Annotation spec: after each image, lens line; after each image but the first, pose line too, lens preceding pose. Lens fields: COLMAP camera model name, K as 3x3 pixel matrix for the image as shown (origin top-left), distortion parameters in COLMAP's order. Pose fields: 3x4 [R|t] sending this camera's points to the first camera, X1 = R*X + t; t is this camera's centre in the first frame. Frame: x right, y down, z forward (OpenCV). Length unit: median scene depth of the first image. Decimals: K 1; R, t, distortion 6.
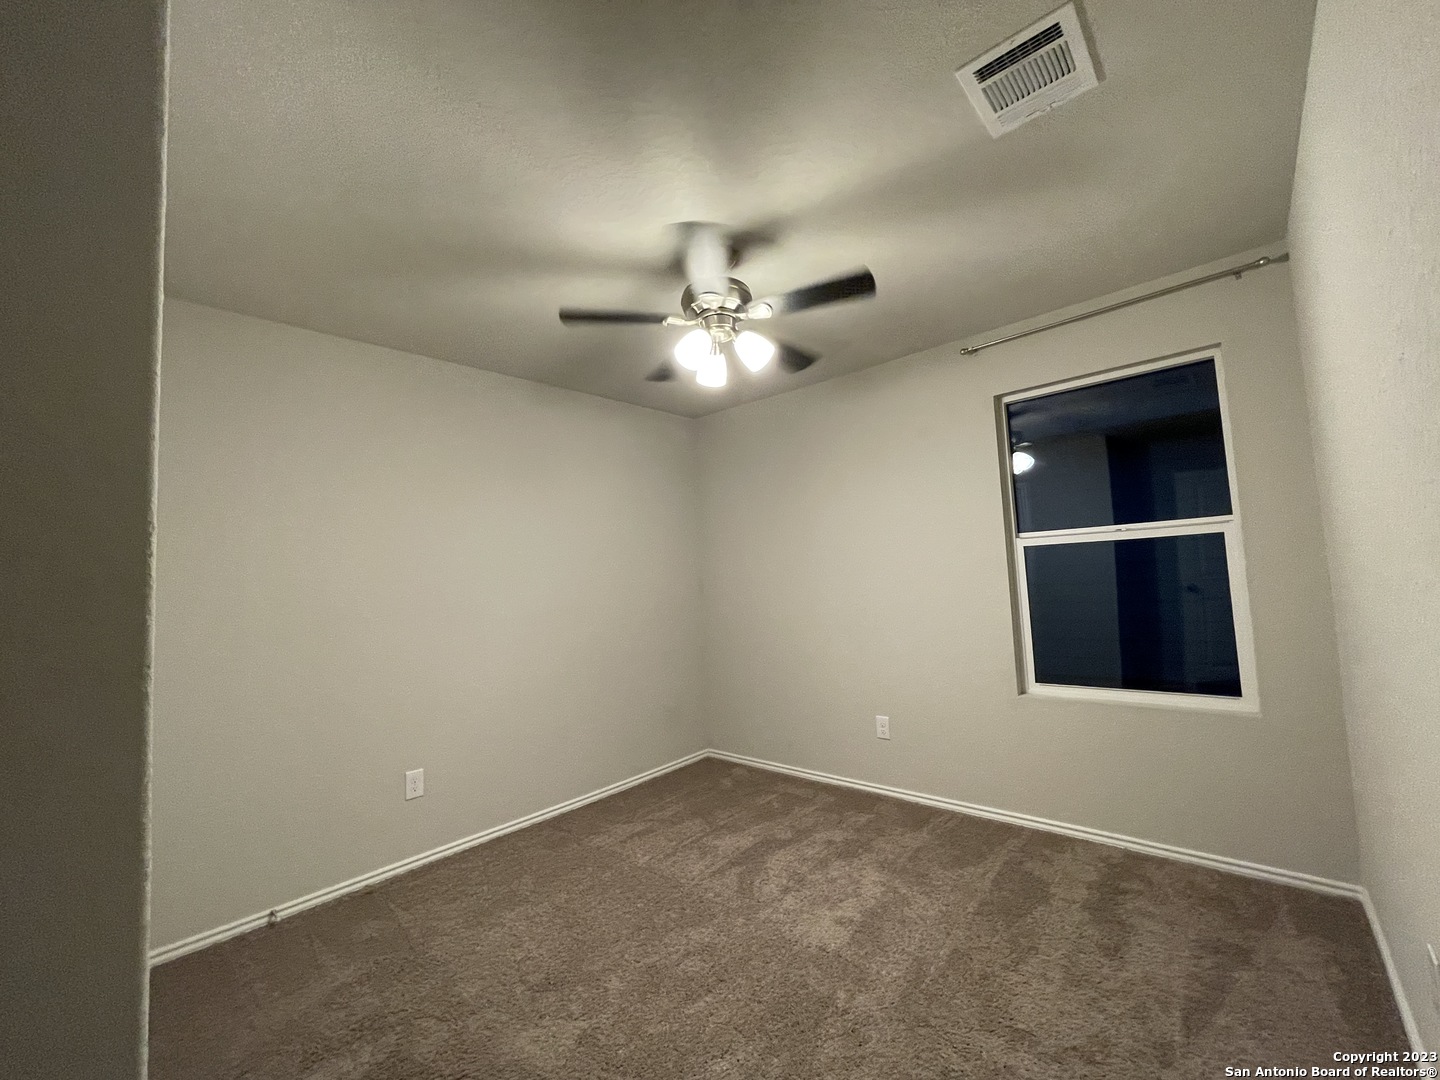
lens RADIAL K [[593.0, 0, 717.9], [0, 593.0, 535.7], [0, 0, 1]] dist [-0.003497, -0.000594]
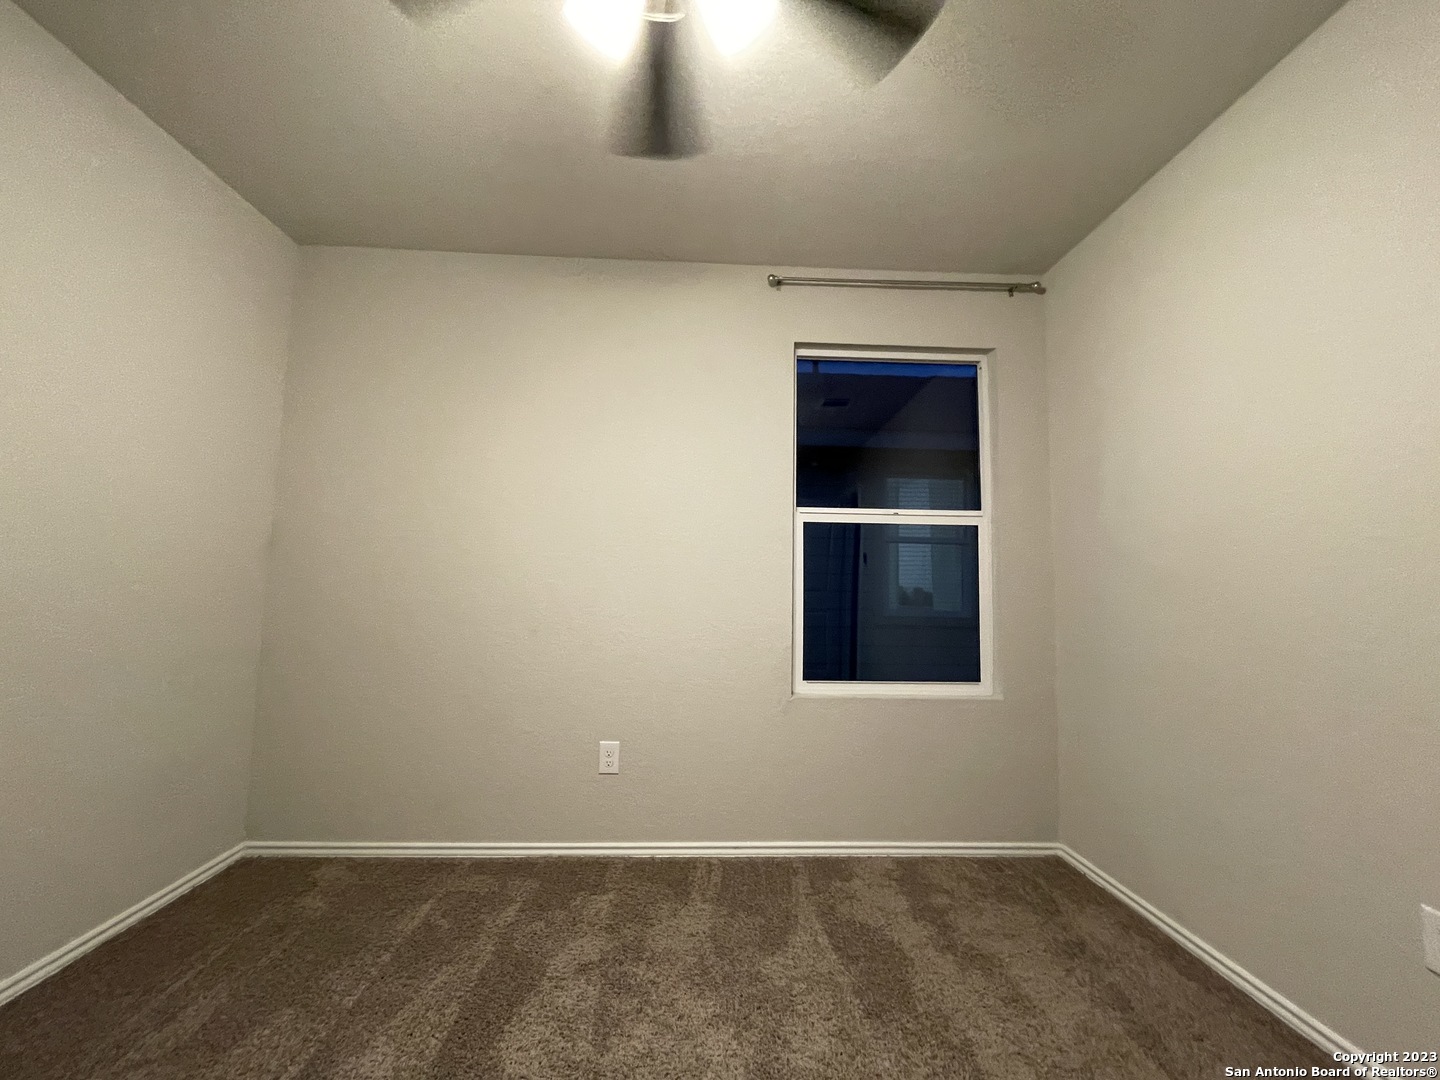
lens RADIAL K [[593.0, 0, 714.9], [0, 593.0, 536.7], [0, 0, 1]] dist [-0.003497, -0.000594]
pose [[0.704972, 0.119550, 0.699086, -0.184521], [-0.106878, 0.992342, -0.061922, 0.112886], [-0.701136, -0.031064, 0.712351, 0.502505]]
